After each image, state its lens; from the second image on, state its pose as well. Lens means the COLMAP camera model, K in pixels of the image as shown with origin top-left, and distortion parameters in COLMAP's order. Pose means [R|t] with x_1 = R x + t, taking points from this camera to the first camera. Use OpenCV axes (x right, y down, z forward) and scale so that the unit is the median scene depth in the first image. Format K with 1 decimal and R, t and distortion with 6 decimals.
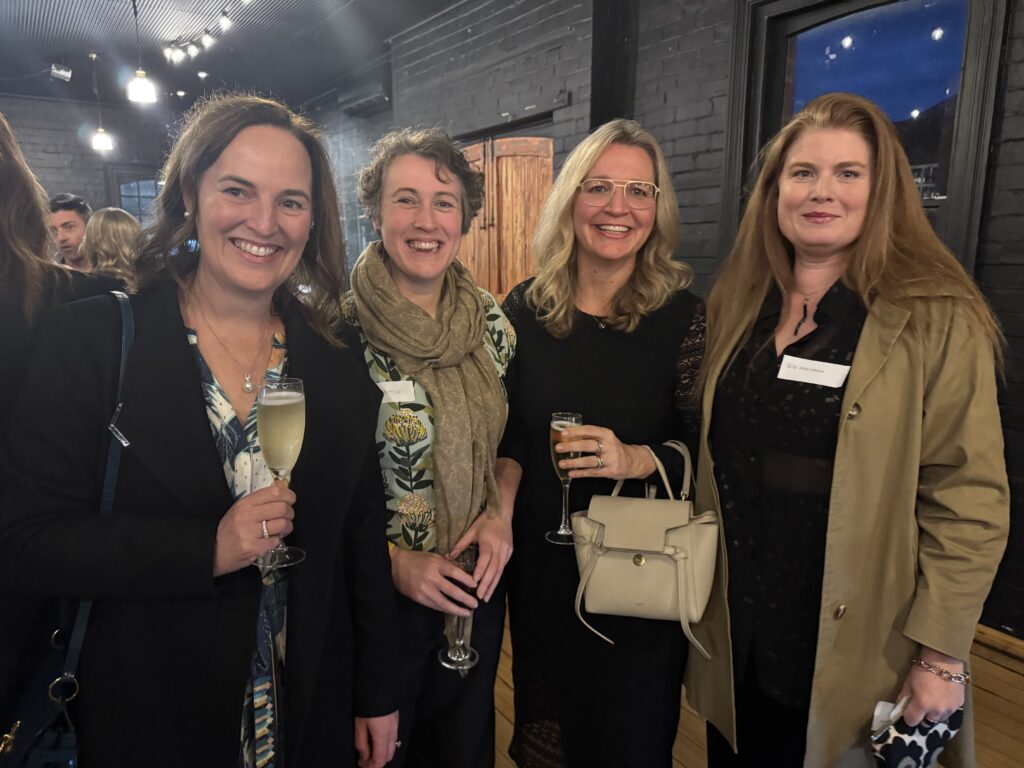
lens RADIAL K [[736.2, 0, 519.6], [0, 736.2, 386.1], [0, 0, 1]] dist [0.032307, -0.003843]
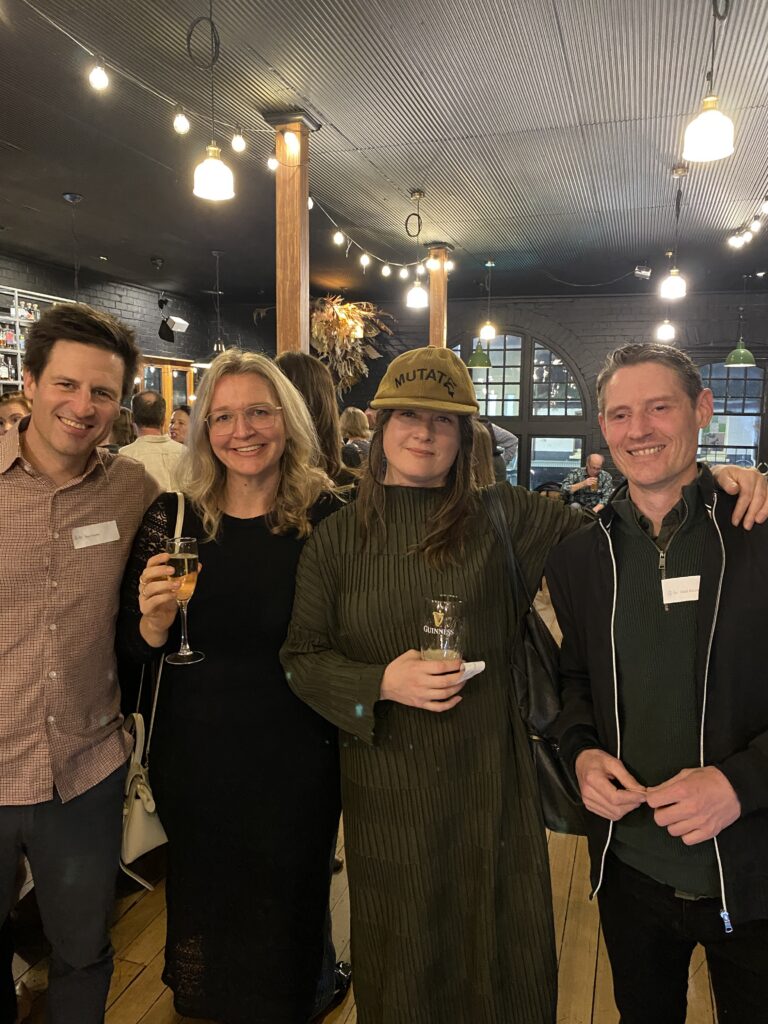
lens RADIAL K [[773.8, 0, 388.0], [0, 773.8, 508.7], [0, 0, 1]] dist [0.059658, -0.129786]
pose [[0.623408, 0.105613, -0.774731, 0.108970], [-0.167806, 0.985820, -0.000640, -0.013579], [0.763678, 0.130404, 0.632291, 0.035555]]
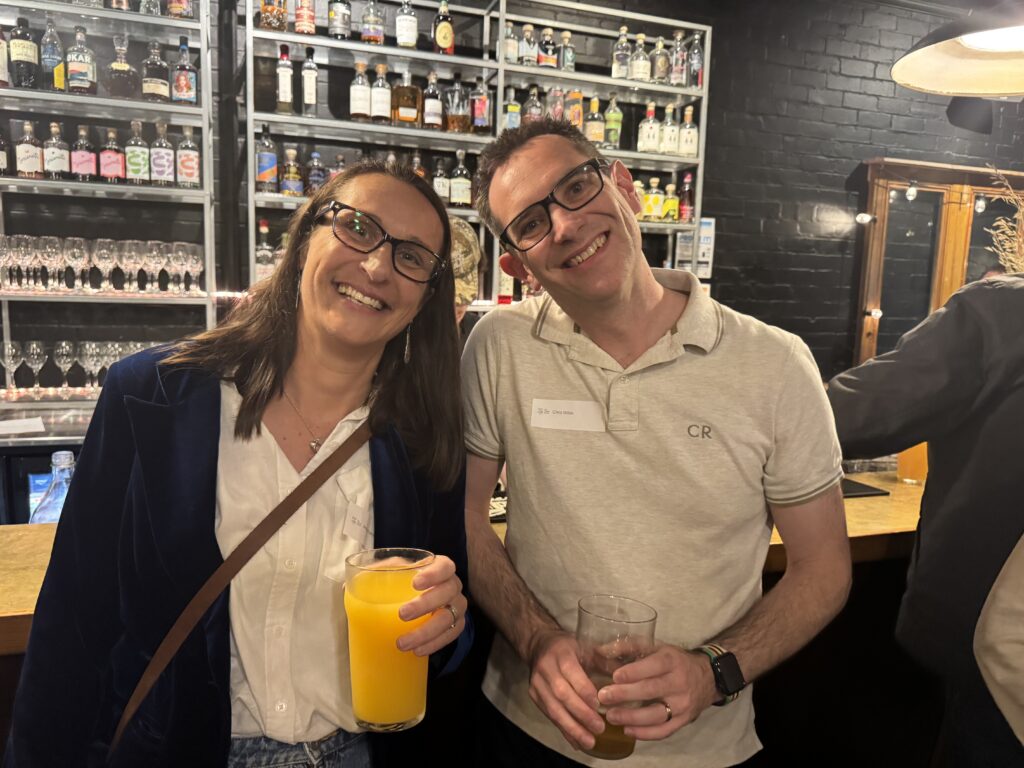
lens RADIAL K [[795.8, 0, 512.0], [0, 795.8, 384.0], [0, 0, 1]] dist [-0.000721, -0.000519]
pose [[-0.235324, 0.111300, -0.965523, -0.851521], [-0.221262, 0.961201, 0.164729, -0.108937], [0.946396, 0.252399, -0.201567, 0.583996]]
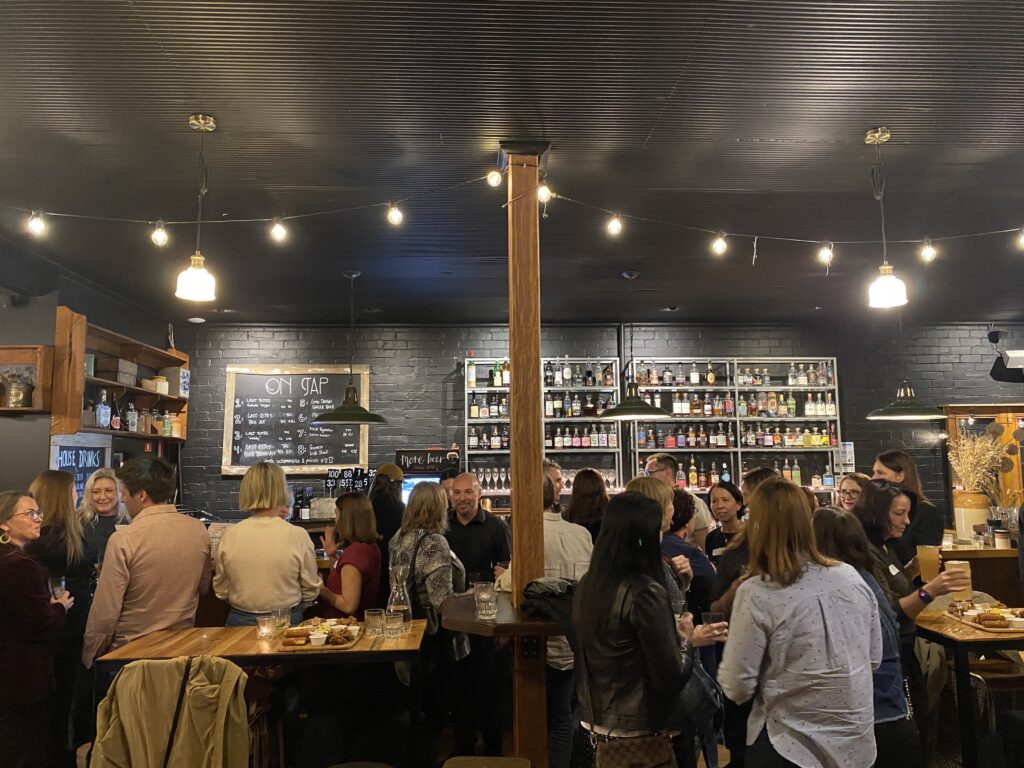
lens RADIAL K [[774.3, 0, 511.4], [0, 774.3, 379.3], [0, 0, 1]] dist [0.083563, -0.141106]
pose [[-0.501017, -0.087904, -0.860962, -0.022202], [-0.158514, 0.987320, -0.008561, -0.182603], [0.850797, 0.132186, -0.508598, 0.765199]]
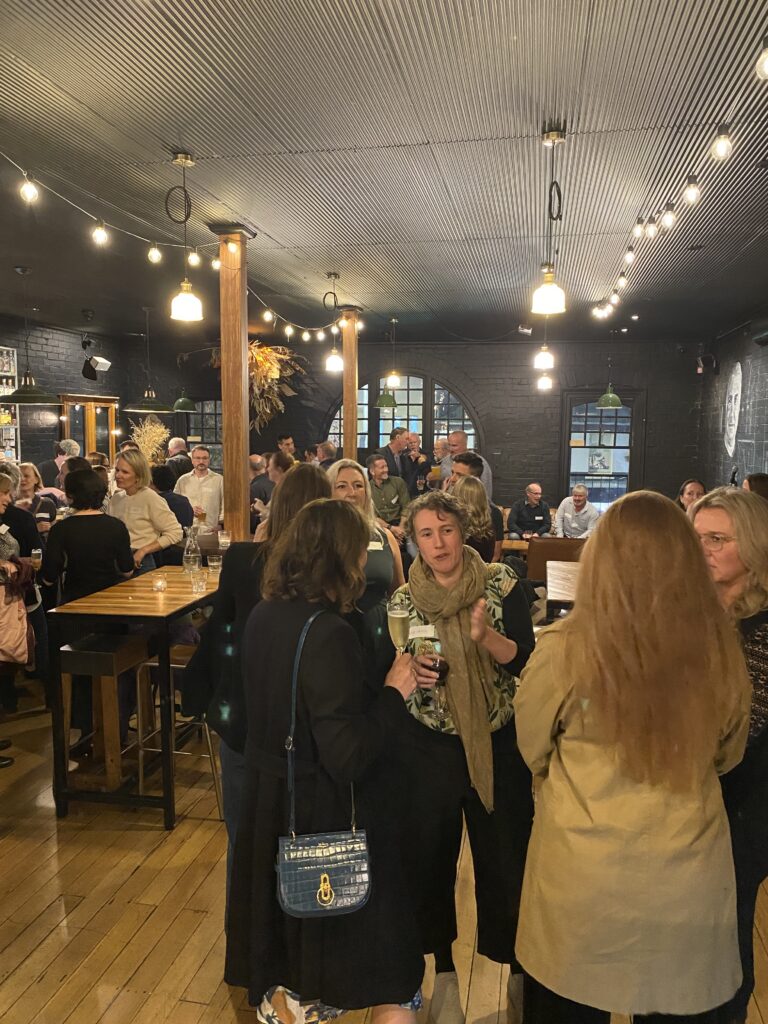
lens RADIAL K [[774.3, 0, 384.0], [0, 774.3, 512.0], [0, 0, 1]] dist [0.083563, -0.141106]
pose [[0.710106, 0.084421, -0.699016, 0.231605], [-0.149962, 0.988141, -0.033003, -0.040077], [0.687940, 0.128262, 0.714344, -0.108076]]
